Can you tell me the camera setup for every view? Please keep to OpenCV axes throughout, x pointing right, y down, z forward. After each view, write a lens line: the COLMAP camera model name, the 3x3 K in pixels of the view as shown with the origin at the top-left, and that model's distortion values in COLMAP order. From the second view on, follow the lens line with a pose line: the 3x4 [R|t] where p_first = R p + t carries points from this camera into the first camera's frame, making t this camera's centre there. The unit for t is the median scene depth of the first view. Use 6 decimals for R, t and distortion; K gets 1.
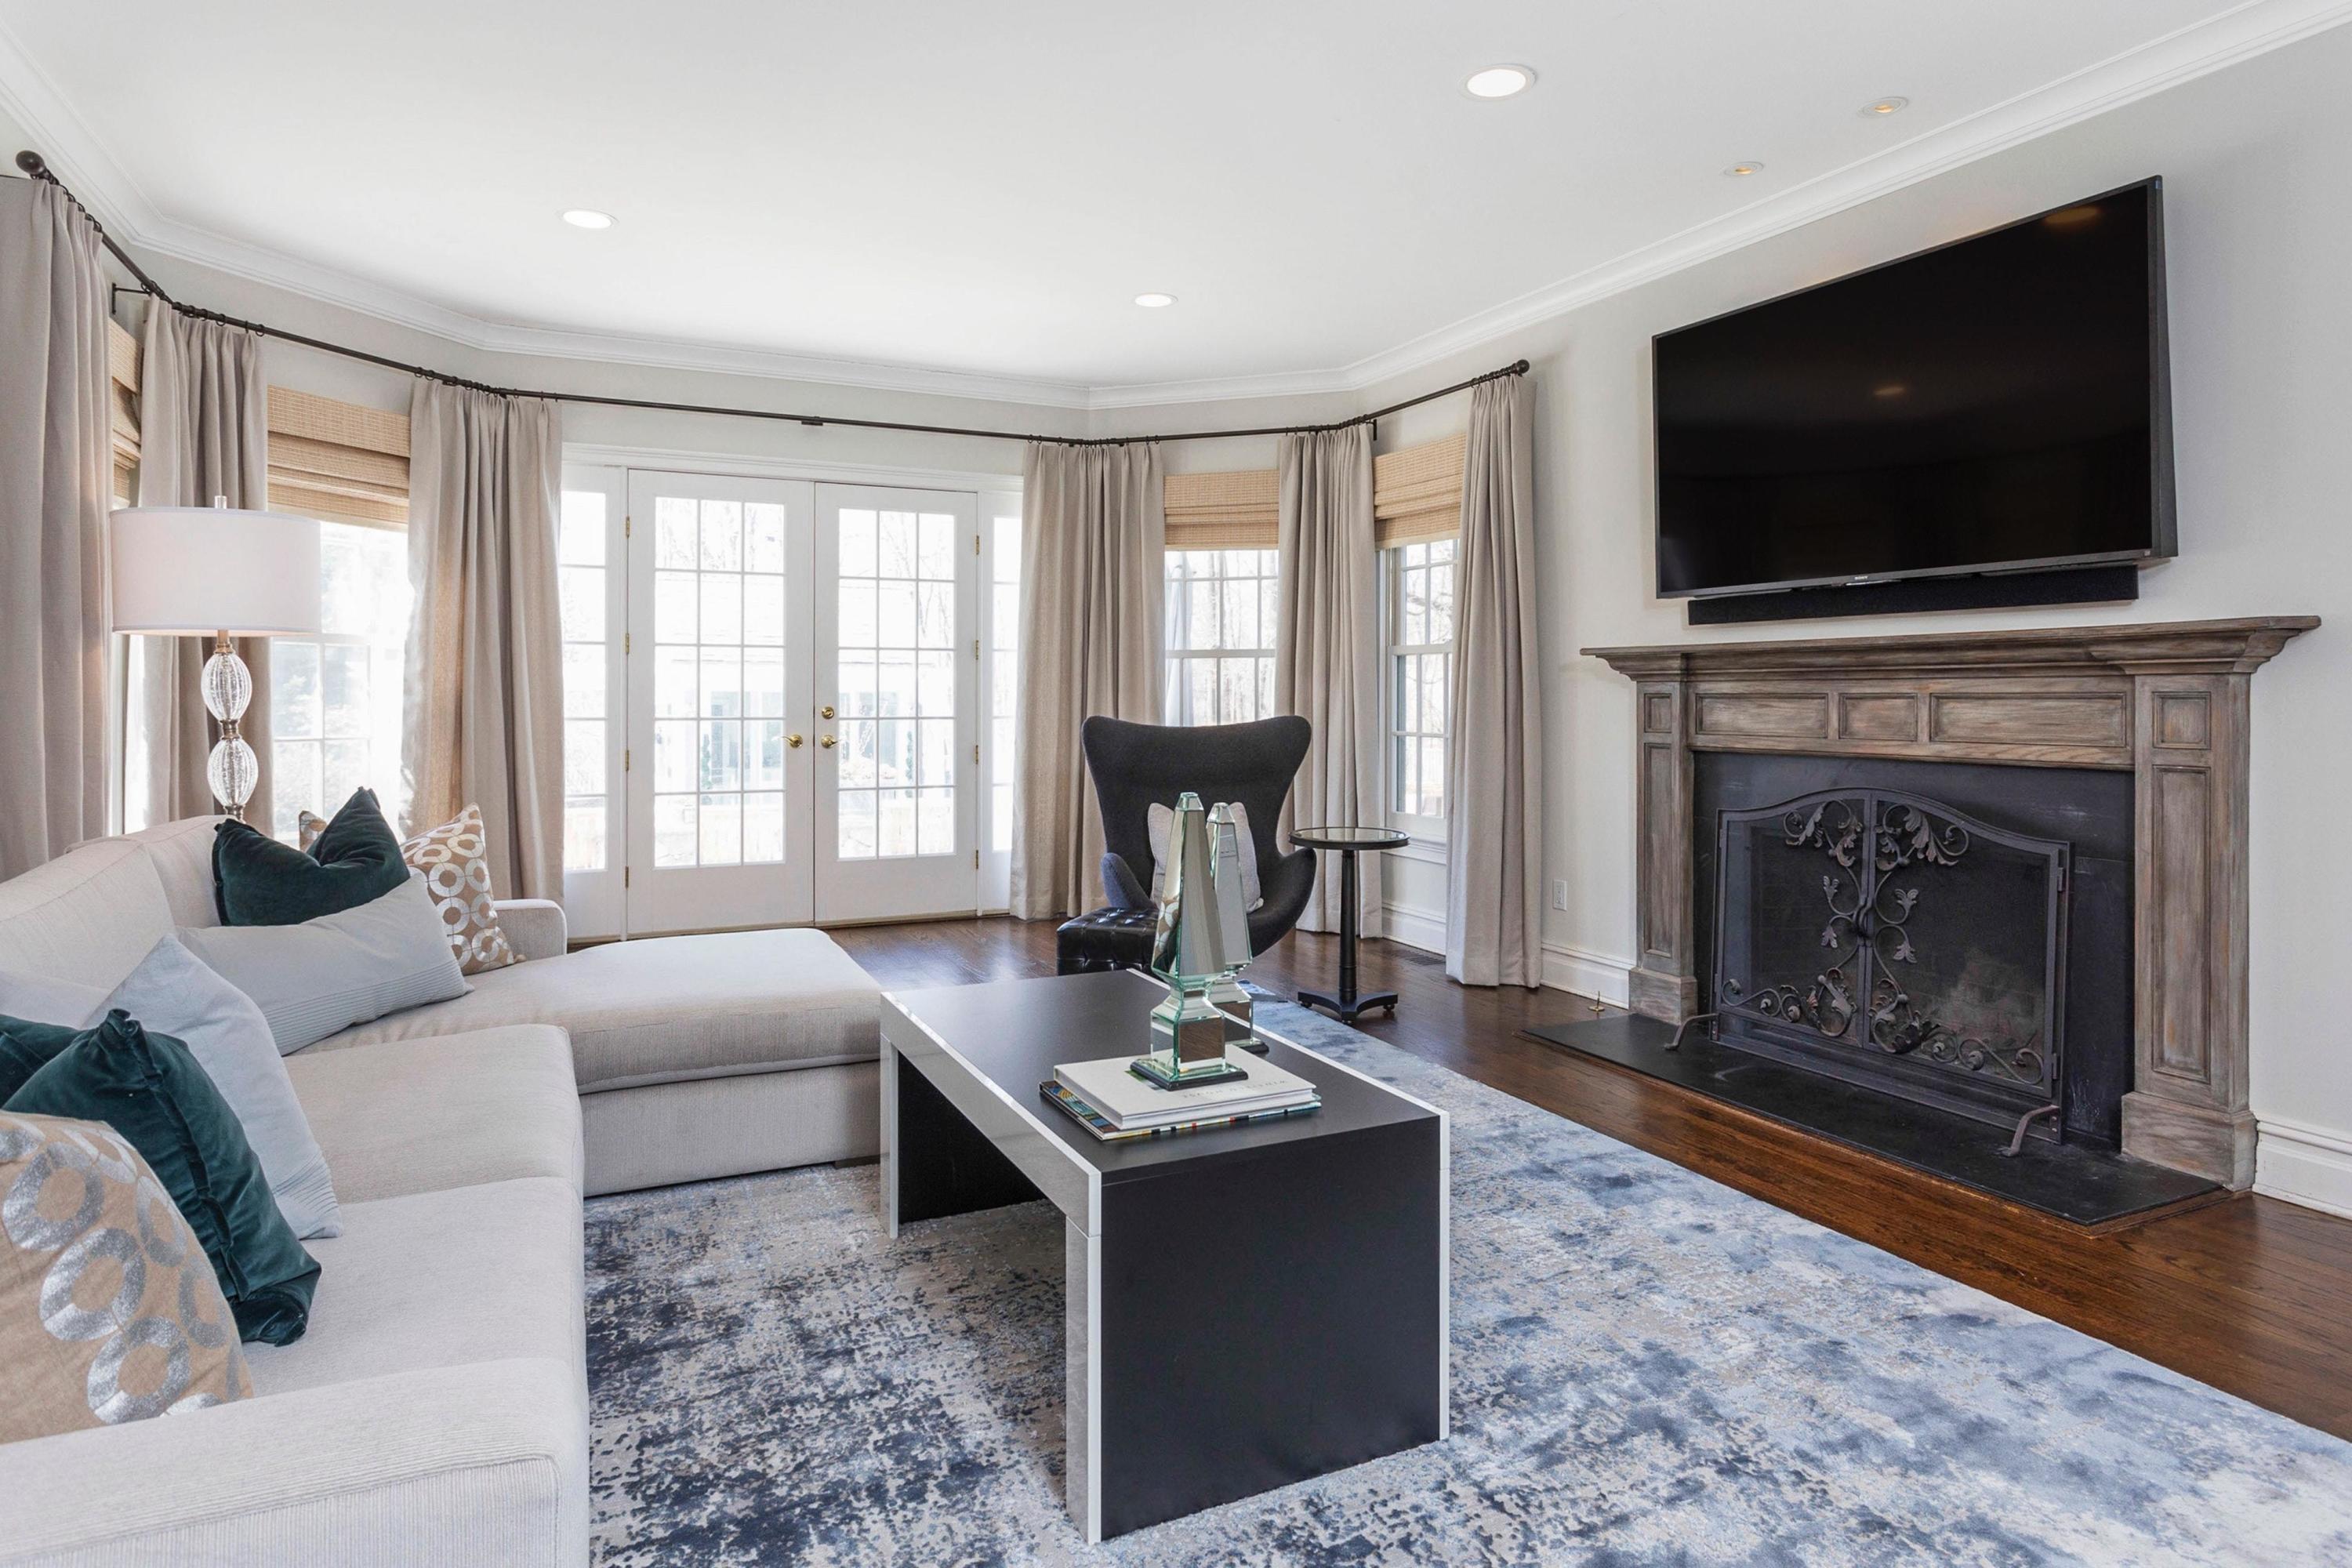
lens RADIAL K [[1314.4, 0, 1175.6], [0, 1314.4, 705.2], [0, 0, 1]] dist [0.003619, 0.000444]
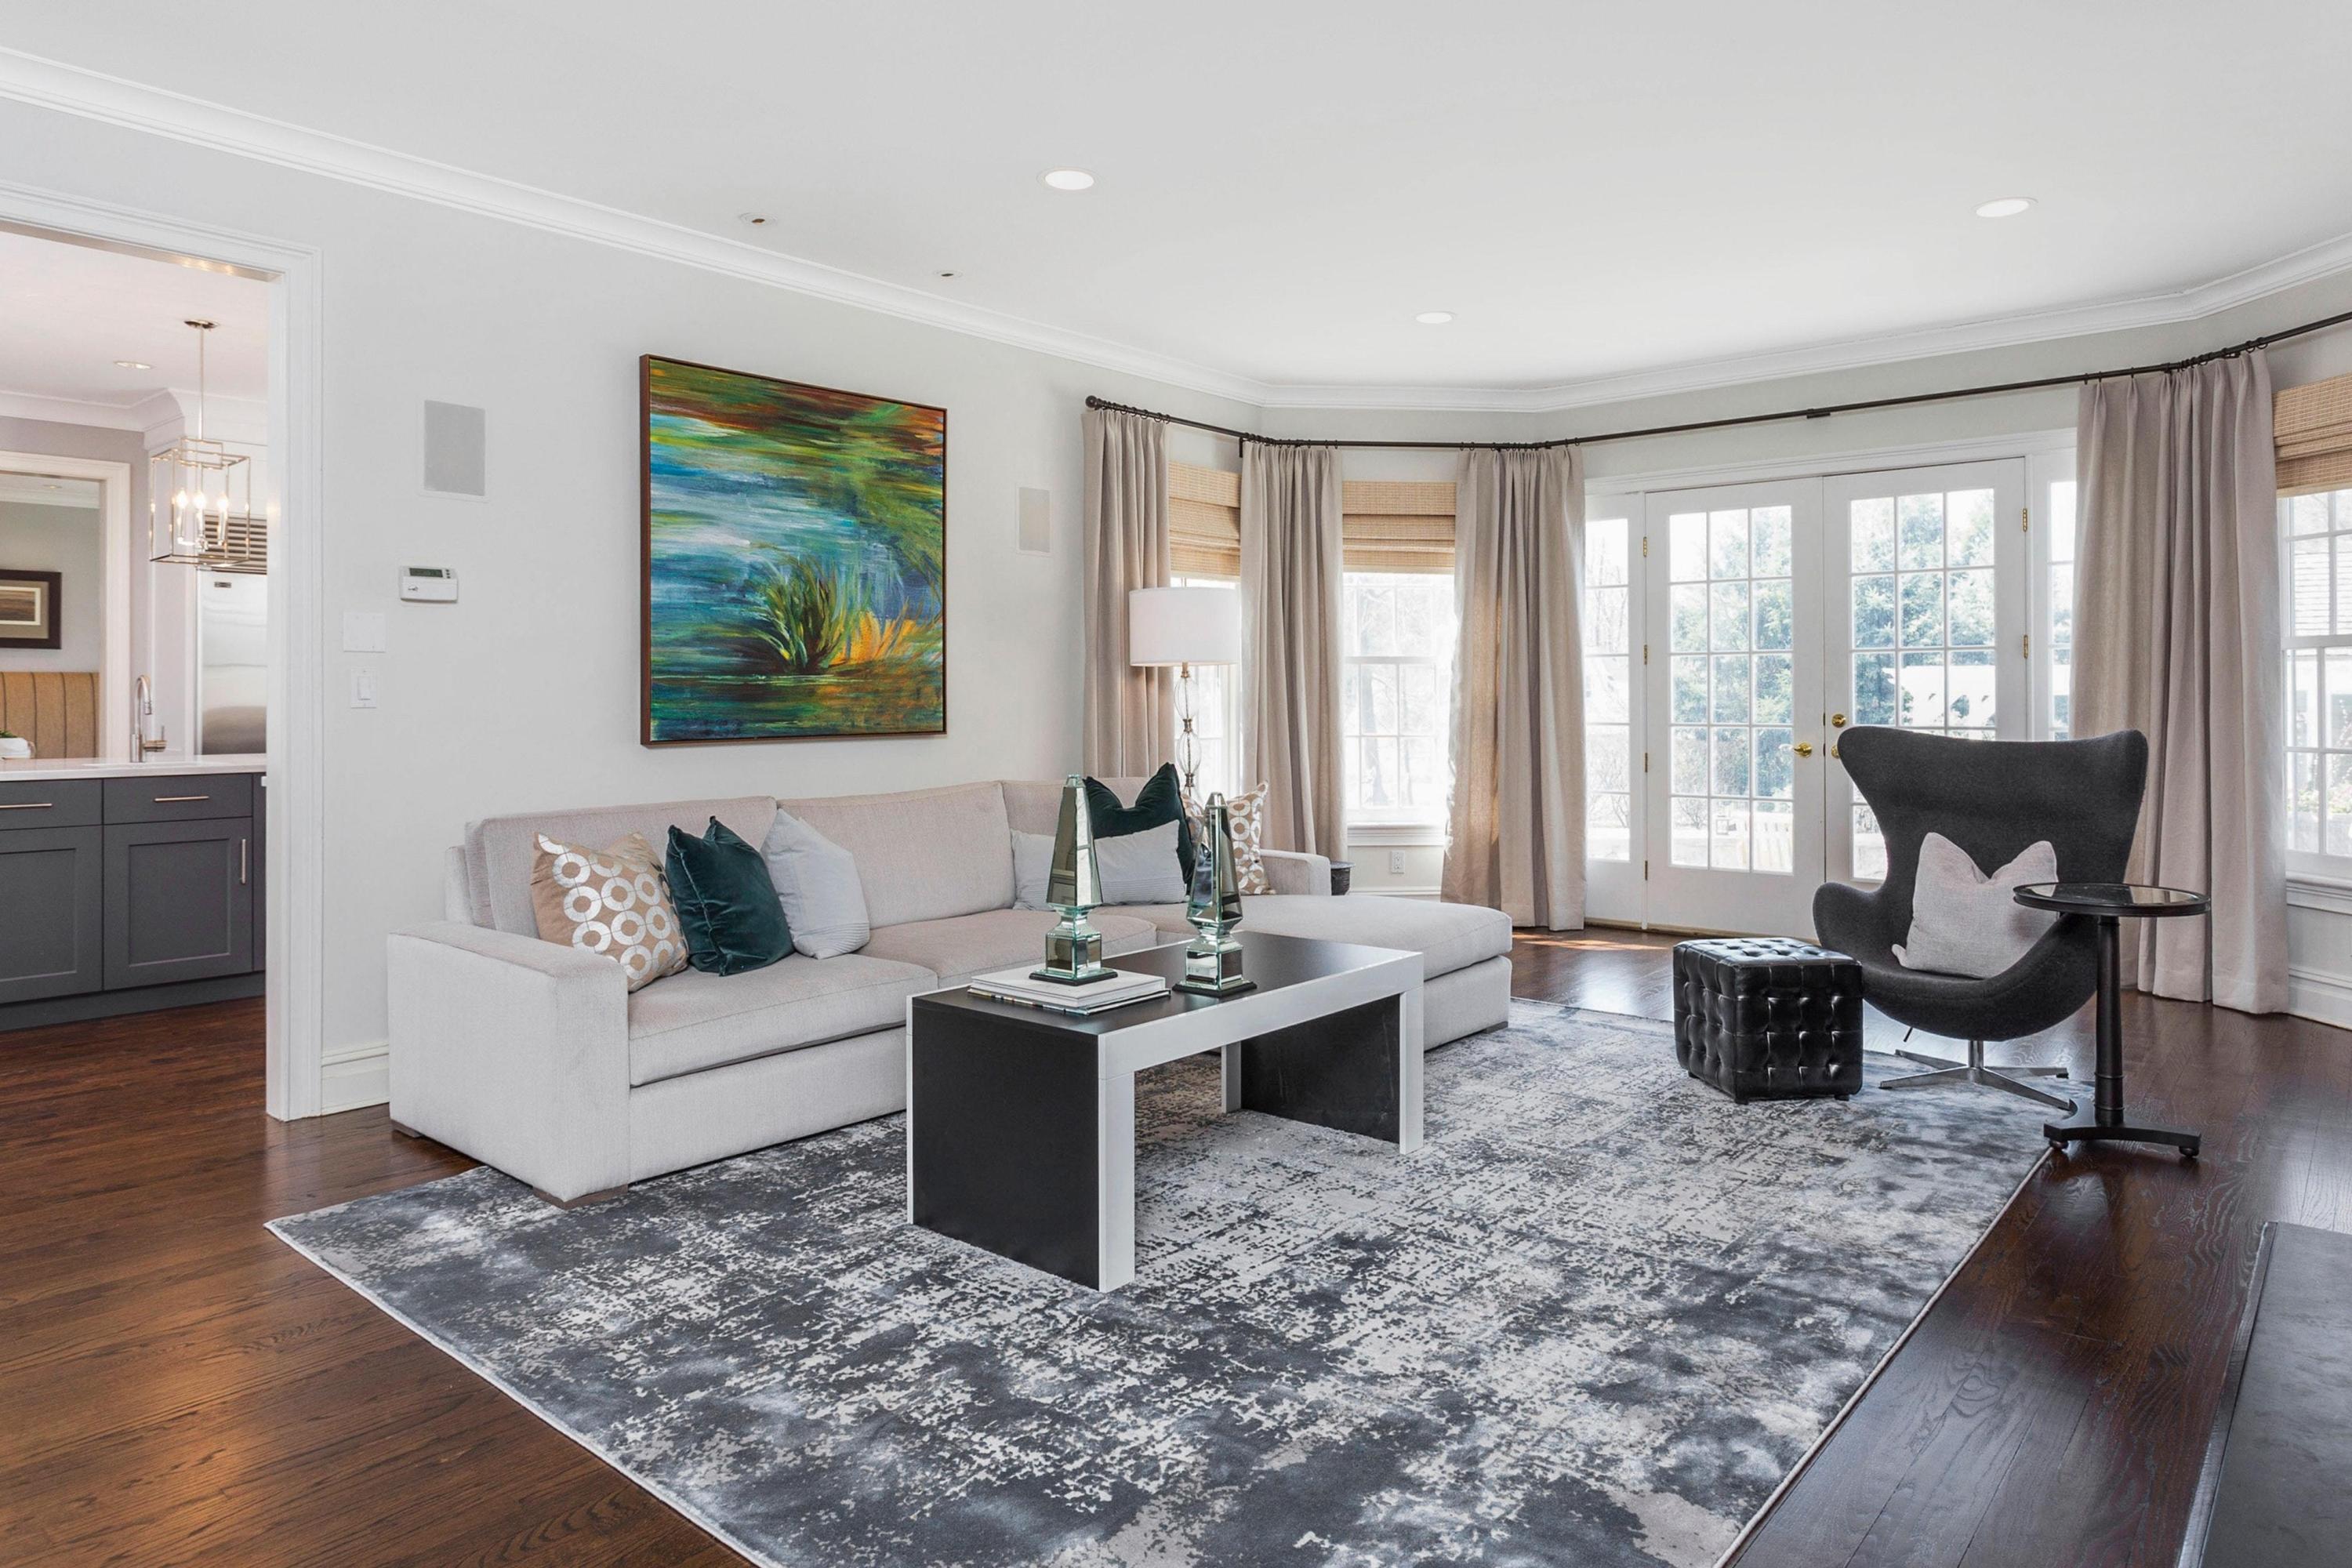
lens RADIAL K [[1450.8, 0, 1176.4], [0, 1450.8, 693.2], [0, 0, 1]] dist [-0.054480, 0.000750]
pose [[0.396435, -0.007879, -0.918029, 0.538873], [-0.005805, 0.999922, -0.011089, 0.000340], [0.918045, 0.009725, 0.396358, 0.186802]]
